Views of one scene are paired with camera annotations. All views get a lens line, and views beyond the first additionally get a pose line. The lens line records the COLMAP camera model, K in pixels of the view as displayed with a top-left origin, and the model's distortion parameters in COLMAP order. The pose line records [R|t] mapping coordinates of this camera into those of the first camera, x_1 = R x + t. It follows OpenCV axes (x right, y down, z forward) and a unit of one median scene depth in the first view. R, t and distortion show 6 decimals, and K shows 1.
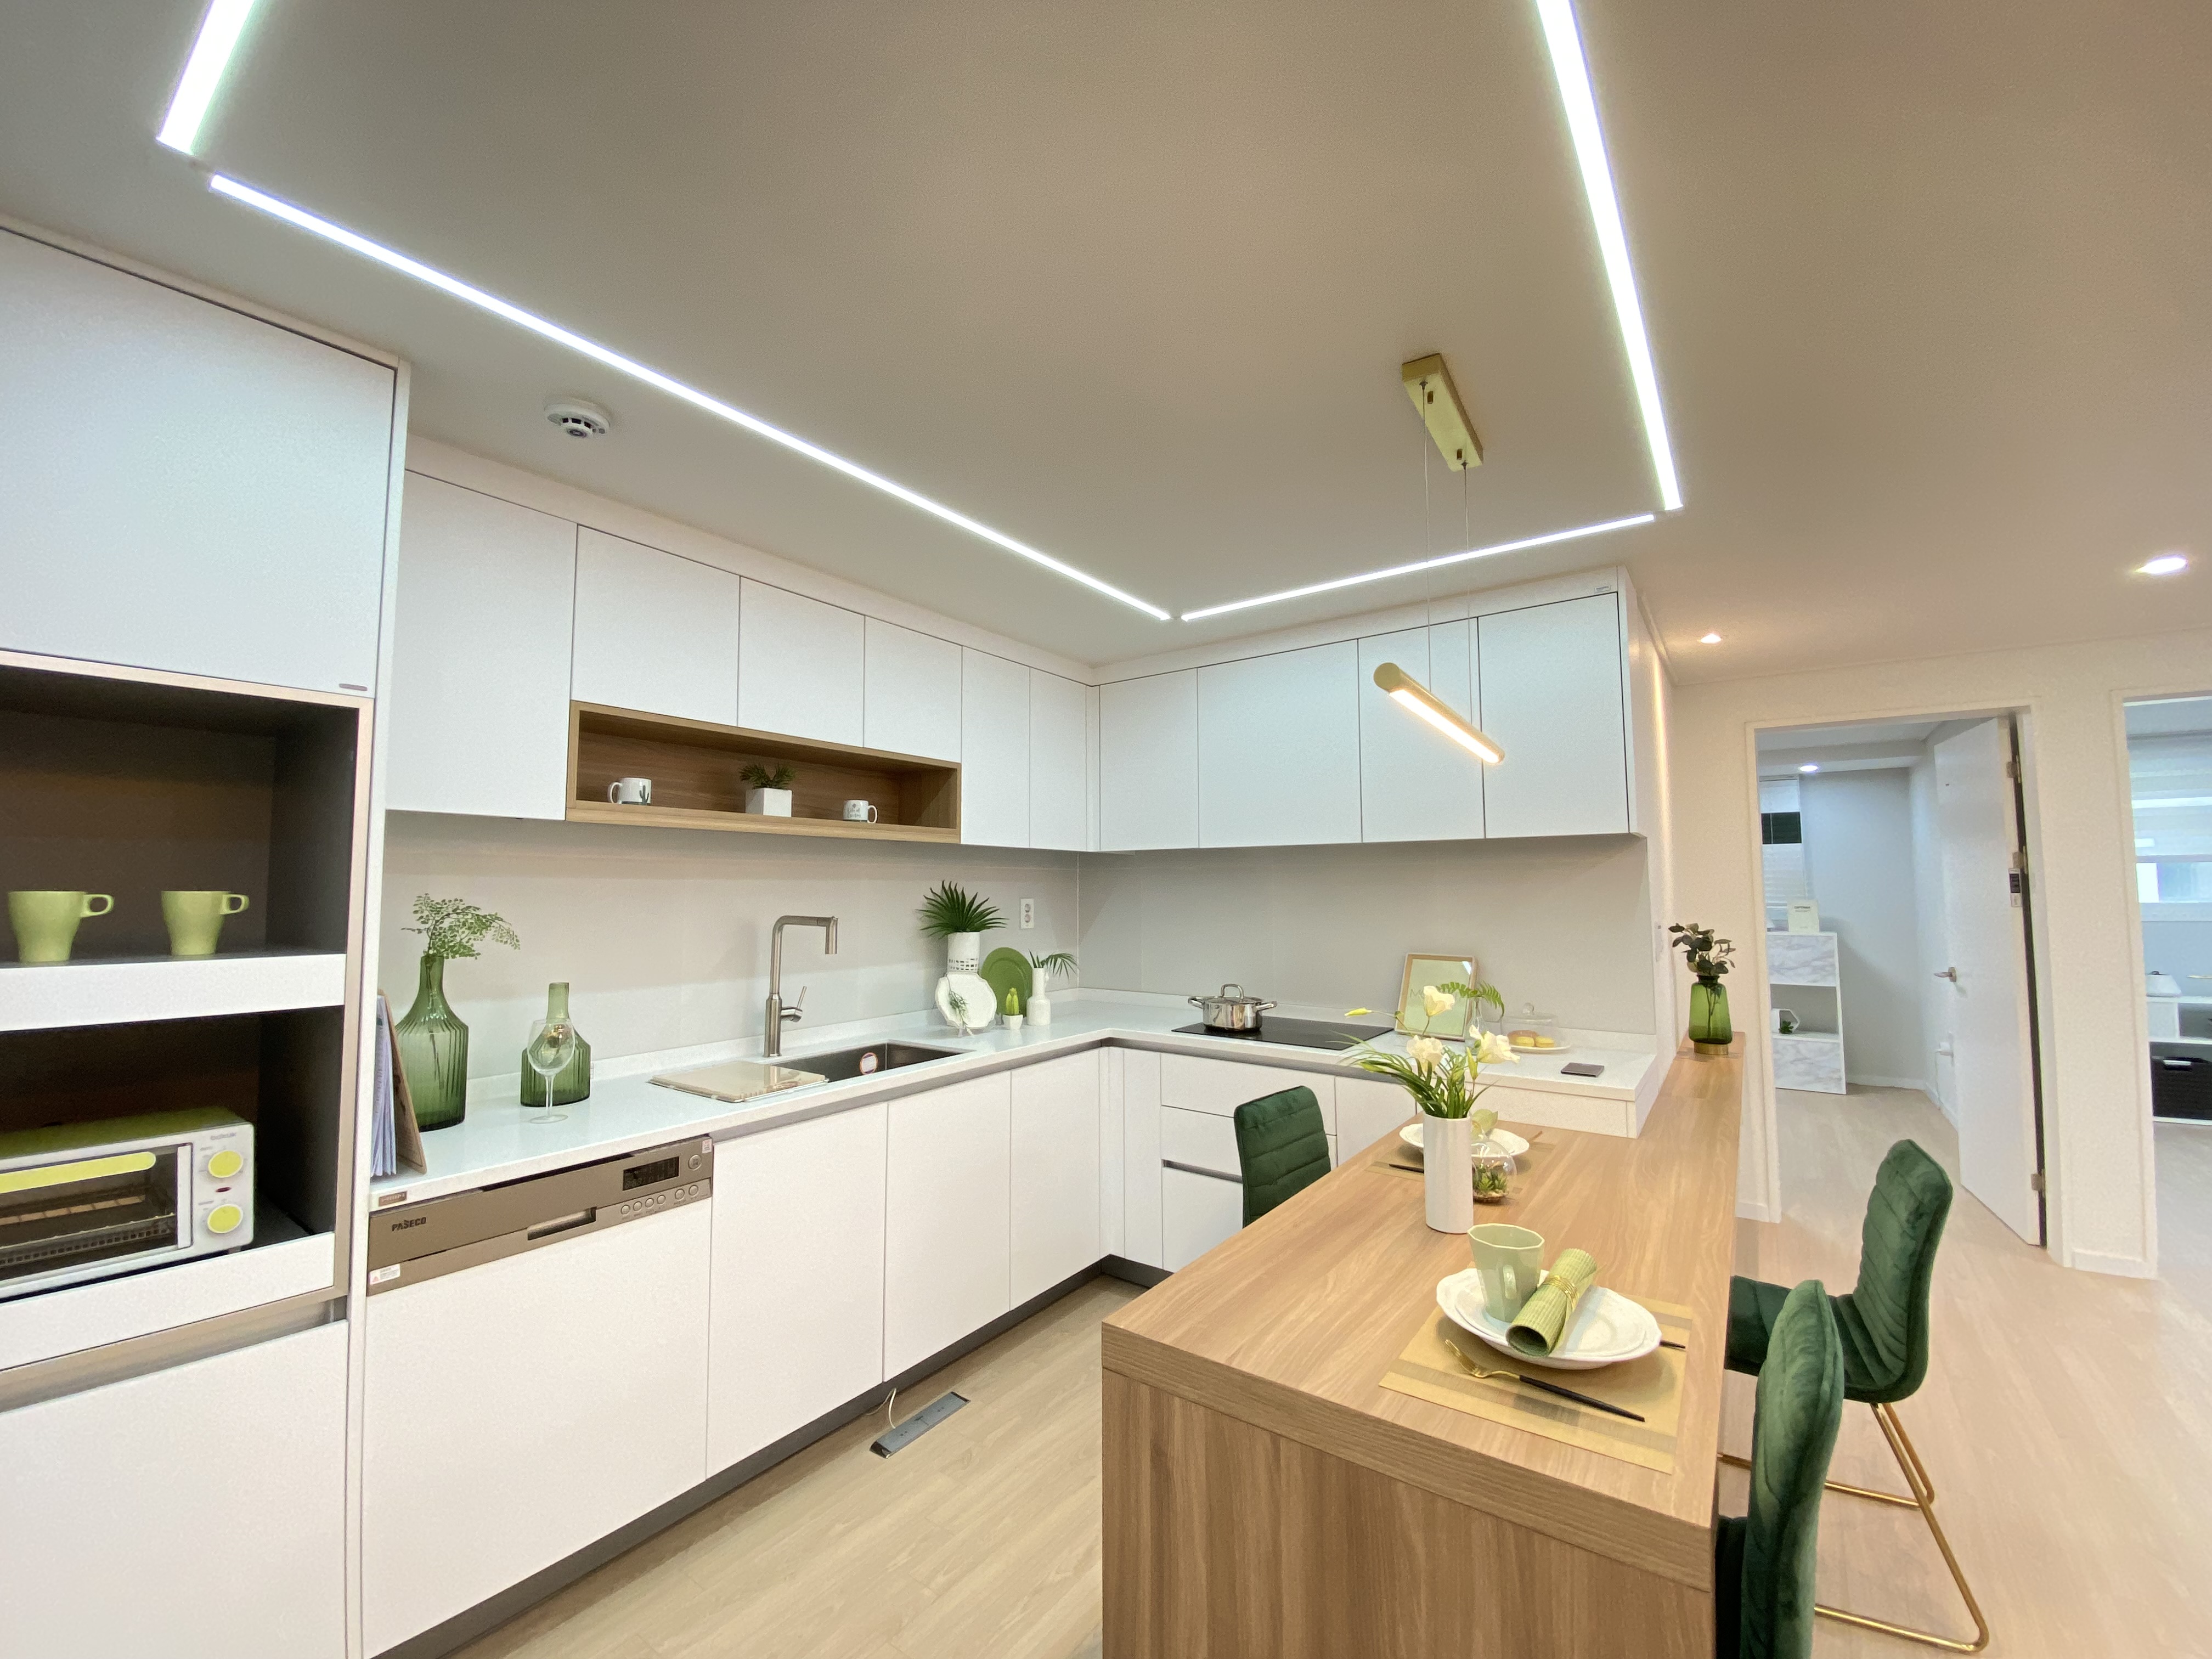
lens RADIAL K [[889.6, 0, 1107.2], [0, 889.6, 831.6], [0, 0, 1]] dist [0.013799, -0.015832]
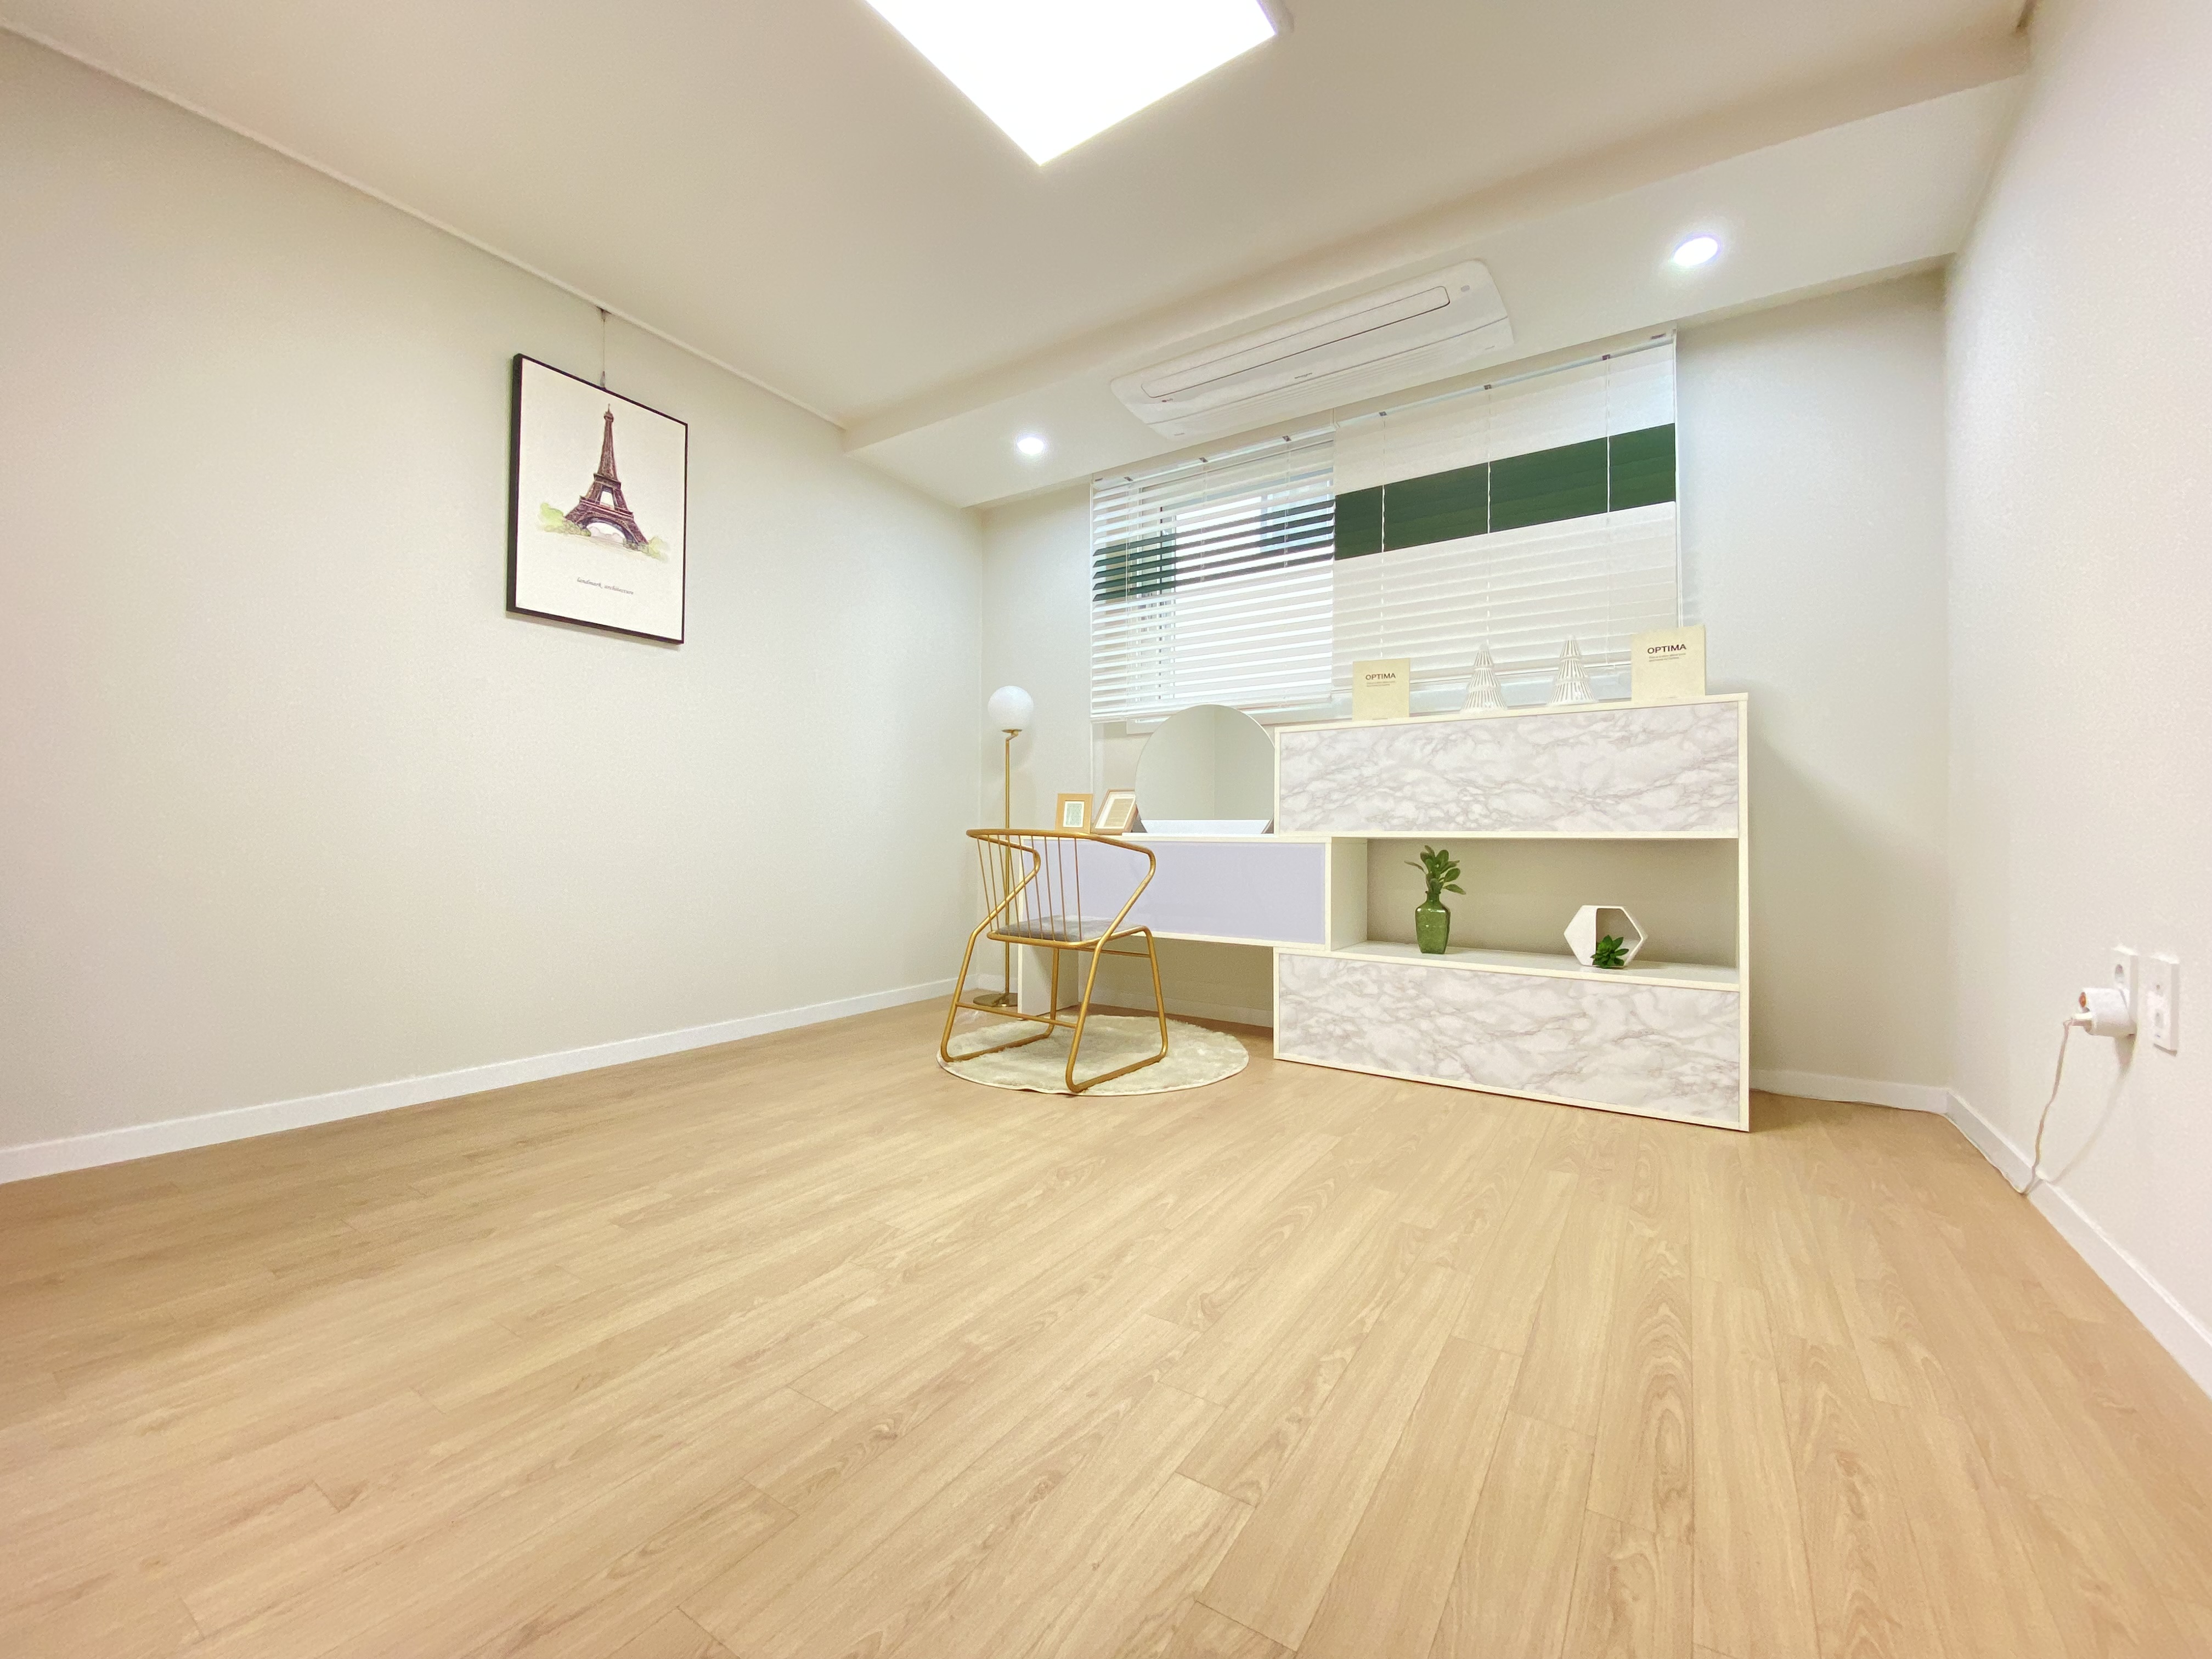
lens RADIAL K [[889.6, 0, 1074.6], [0, 889.6, 834.2], [0, 0, 1]] dist [0.013799, -0.015832]
pose [[0.999641, 0.012436, 0.023718, 0.527403], [-0.013769, 0.998284, 0.056923, 0.152076], [-0.022969, -0.057230, 0.998097, 0.629807]]
